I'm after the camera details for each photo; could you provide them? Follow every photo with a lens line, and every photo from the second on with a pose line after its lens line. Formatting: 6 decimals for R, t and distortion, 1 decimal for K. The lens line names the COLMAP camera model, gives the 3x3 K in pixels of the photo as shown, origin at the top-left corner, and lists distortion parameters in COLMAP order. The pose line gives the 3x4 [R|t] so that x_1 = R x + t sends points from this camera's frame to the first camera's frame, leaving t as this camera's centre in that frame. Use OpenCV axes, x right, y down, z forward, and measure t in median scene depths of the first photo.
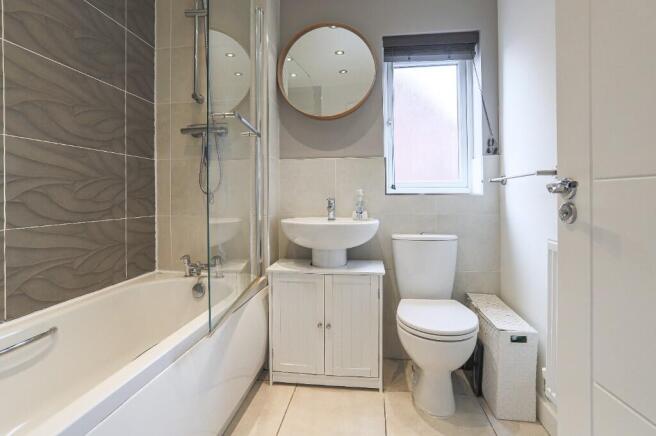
lens RADIAL K [[343.0, 0, 332.5], [0, 343.0, 194.1], [0, 0, 1]] dist [-0.039651, 0.021516]
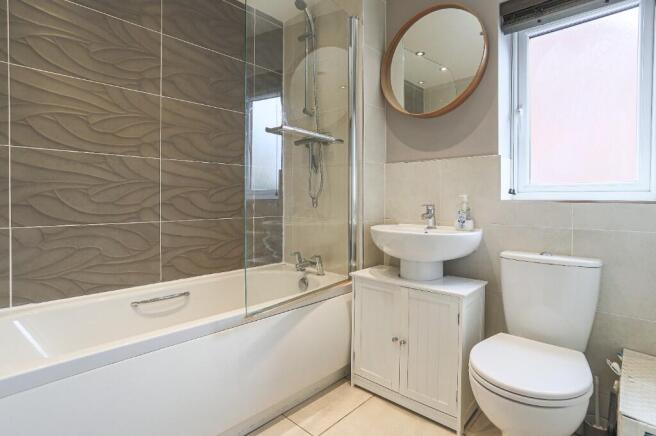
lens RADIAL K [[343.0, 0, 313.9], [0, 343.0, 203.7], [0, 0, 1]] dist [-0.039651, 0.021516]
pose [[0.807495, 0.016945, -0.589631, 0.301401], [-0.006461, 0.999781, 0.019884, -0.005764], [0.589839, -0.012247, 0.807428, 0.107983]]
